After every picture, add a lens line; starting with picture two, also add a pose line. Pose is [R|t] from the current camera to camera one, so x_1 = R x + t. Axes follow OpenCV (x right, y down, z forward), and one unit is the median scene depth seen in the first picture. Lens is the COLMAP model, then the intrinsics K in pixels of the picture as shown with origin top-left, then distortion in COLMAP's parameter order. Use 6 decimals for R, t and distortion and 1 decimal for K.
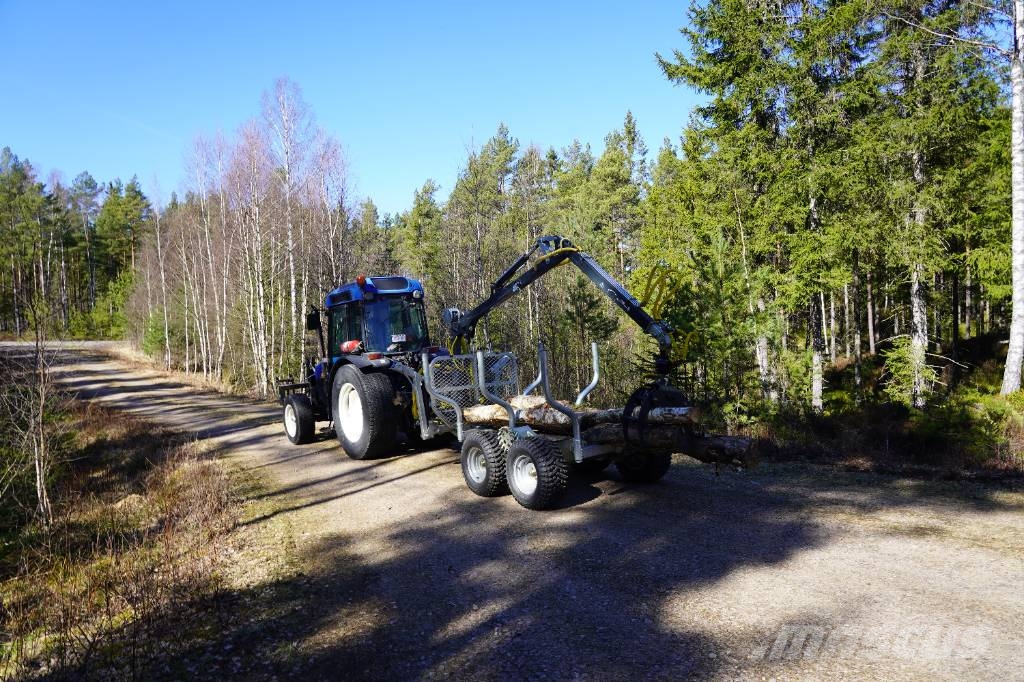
lens RADIAL K [[720.7, 0, 512.8], [0, 720.7, 361.7], [0, 0, 1]] dist [-0.022342, 0.019988]
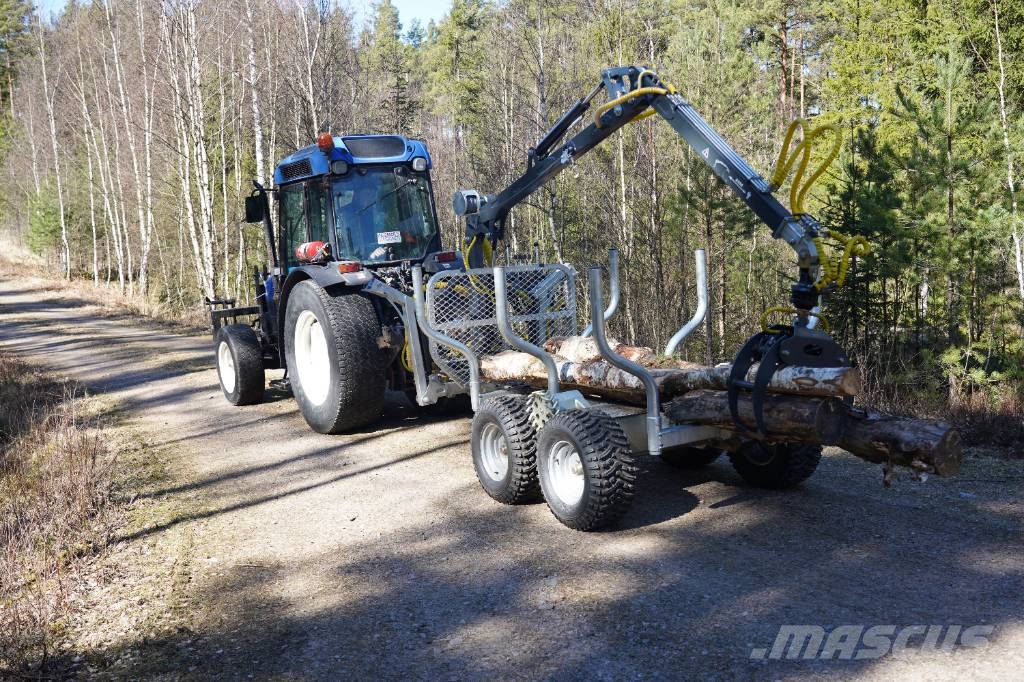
lens RADIAL K [[1159.6, 0, 502.3], [0, 1159.6, 386.3], [0, 0, 1]] dist [0.043033, 0.000000]
pose [[0.995317, 0.016545, -0.095234, 0.040030], [-0.006712, 0.994694, 0.102660, -0.010877], [0.096427, -0.101540, 0.990147, 0.026213]]
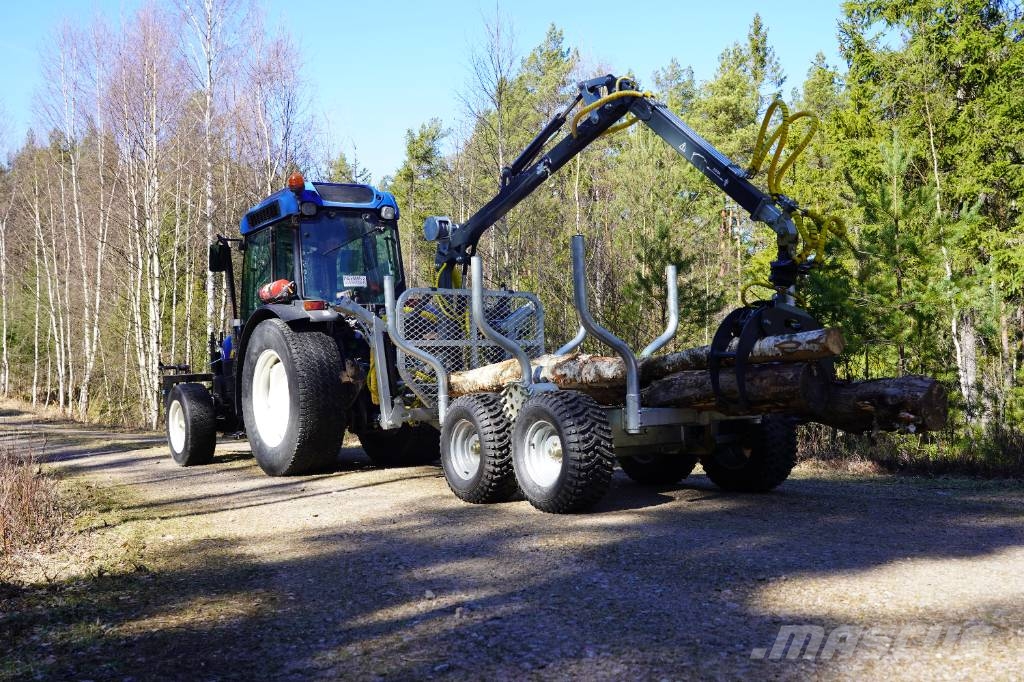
lens RADIAL K [[1159.6, 0, 509.5], [0, 1159.6, 349.0], [0, 0, 1]] dist [0.043033, 0.000000]
pose [[0.998573, 0.029909, -0.044242, 0.021164], [-0.032295, 0.998005, -0.054257, 0.089818], [0.042531, 0.055608, 0.997546, 0.034267]]
